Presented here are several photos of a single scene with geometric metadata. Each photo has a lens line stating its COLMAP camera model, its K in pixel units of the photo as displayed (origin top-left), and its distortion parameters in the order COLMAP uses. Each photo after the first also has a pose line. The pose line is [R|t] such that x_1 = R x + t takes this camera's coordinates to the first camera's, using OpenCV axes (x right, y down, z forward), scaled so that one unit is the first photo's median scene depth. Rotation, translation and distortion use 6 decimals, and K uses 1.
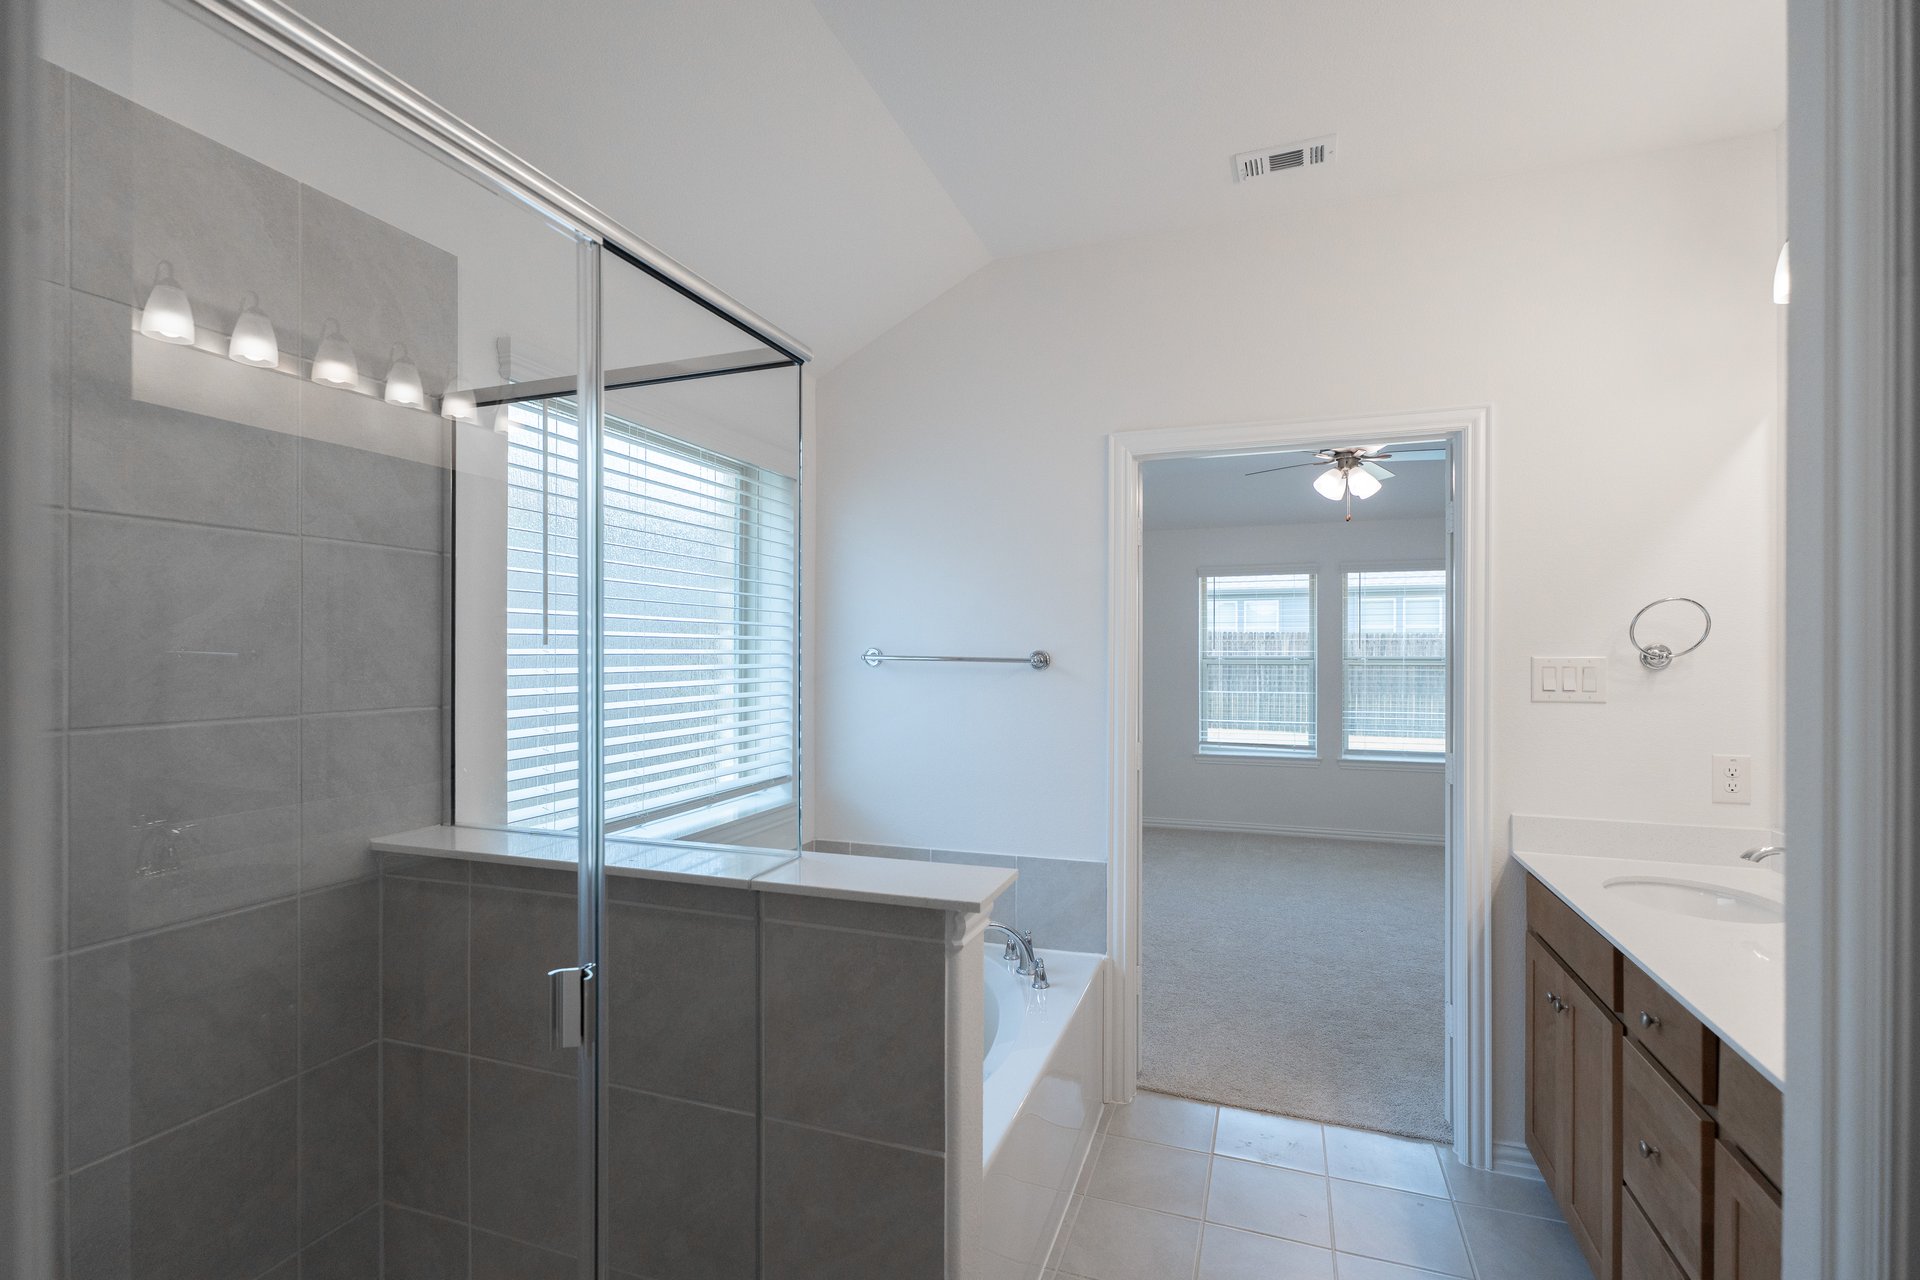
lens RADIAL K [[913.9, 0, 956.8], [0, 913.9, 641.5], [0, 0, 1]] dist [-0.016895, -0.000402]
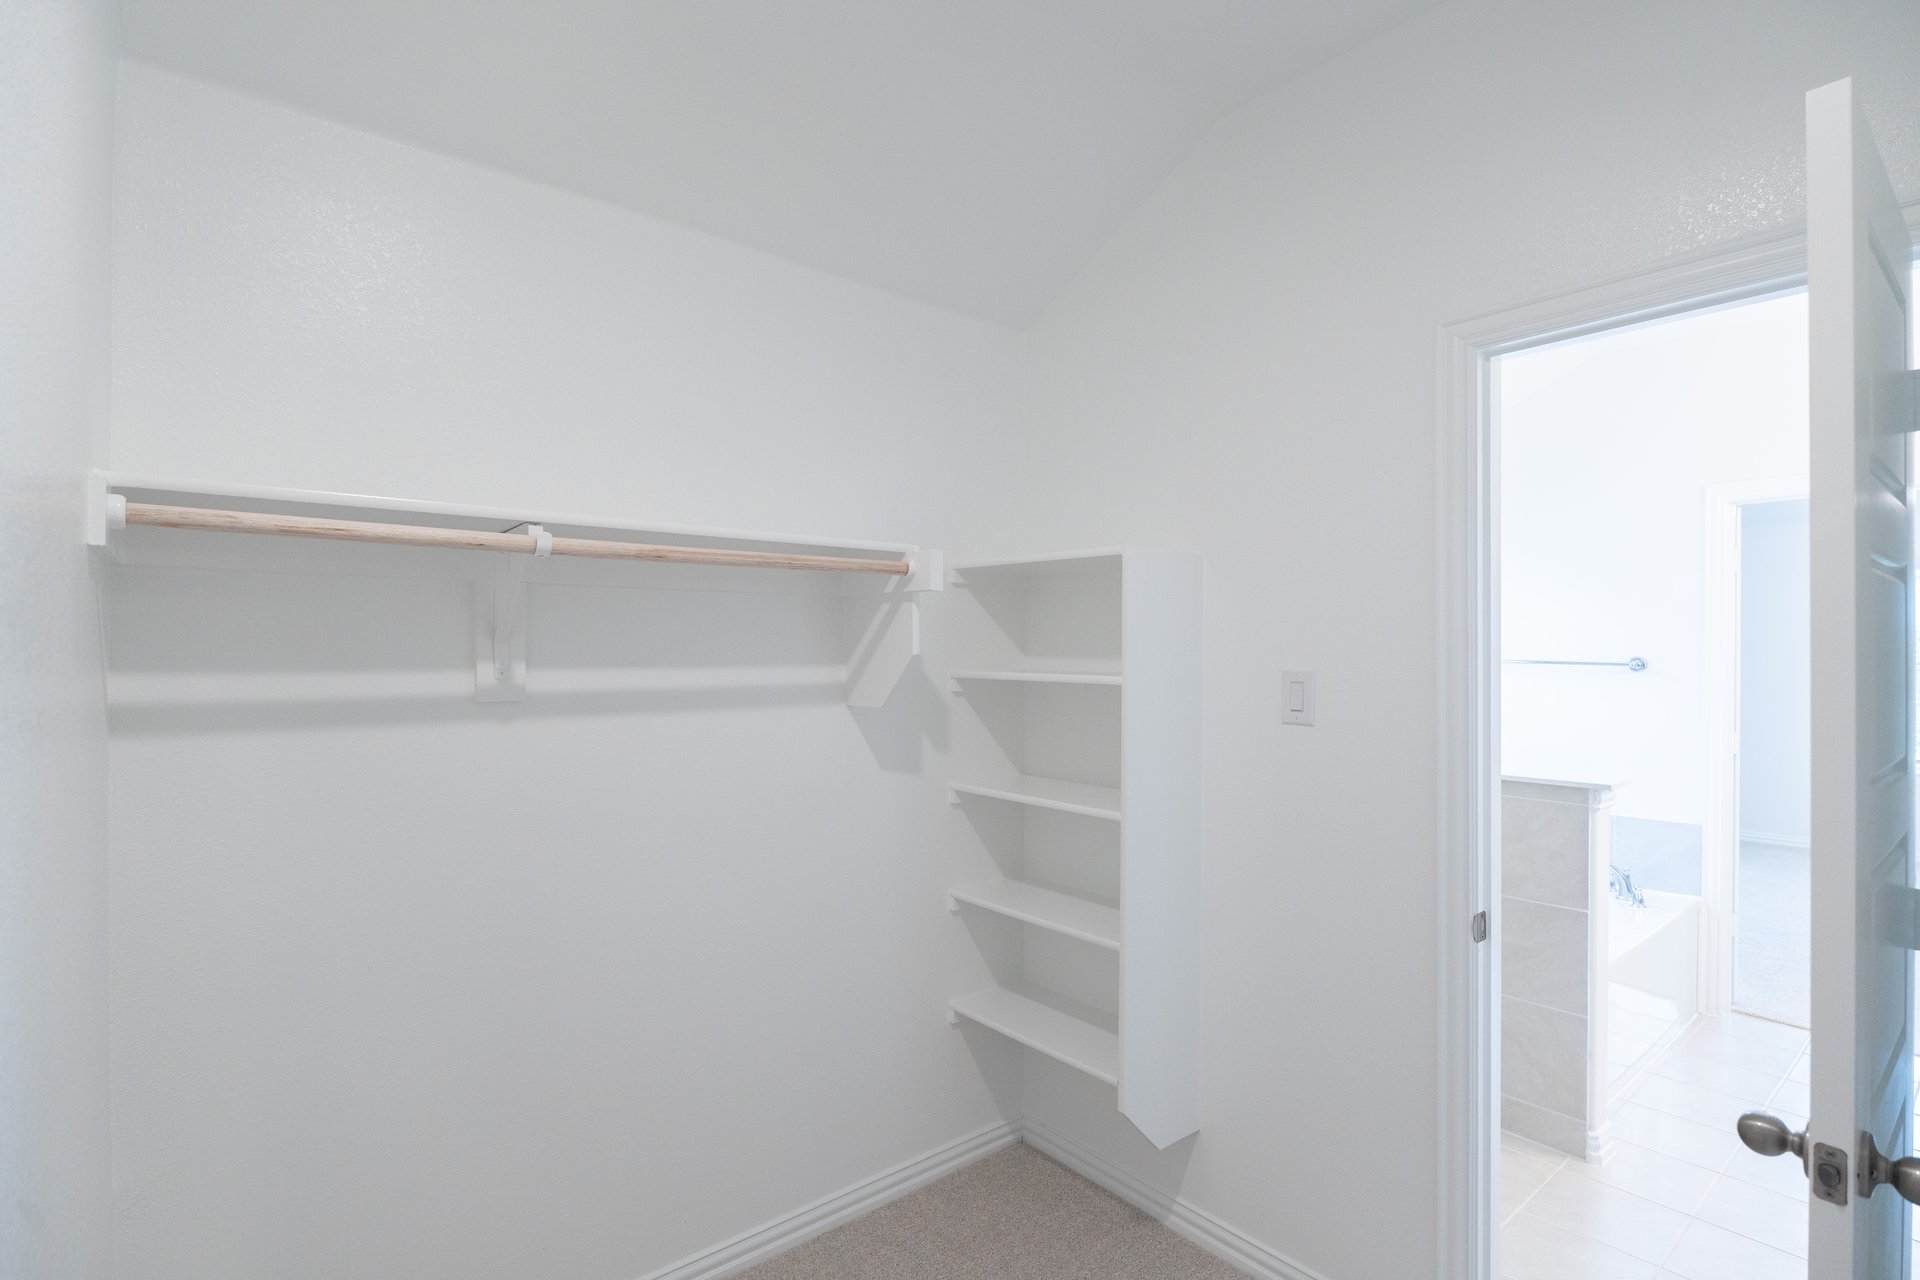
lens RADIAL K [[913.9, 0, 958.5], [0, 913.9, 648.0], [0, 0, 1]] dist [-0.016895, -0.000402]
pose [[0.856960, 0.002174, -0.515379, -0.076027], [0.001720, 0.999973, 0.007078, -0.013591], [0.515381, -0.006952, 0.856933, -0.610934]]
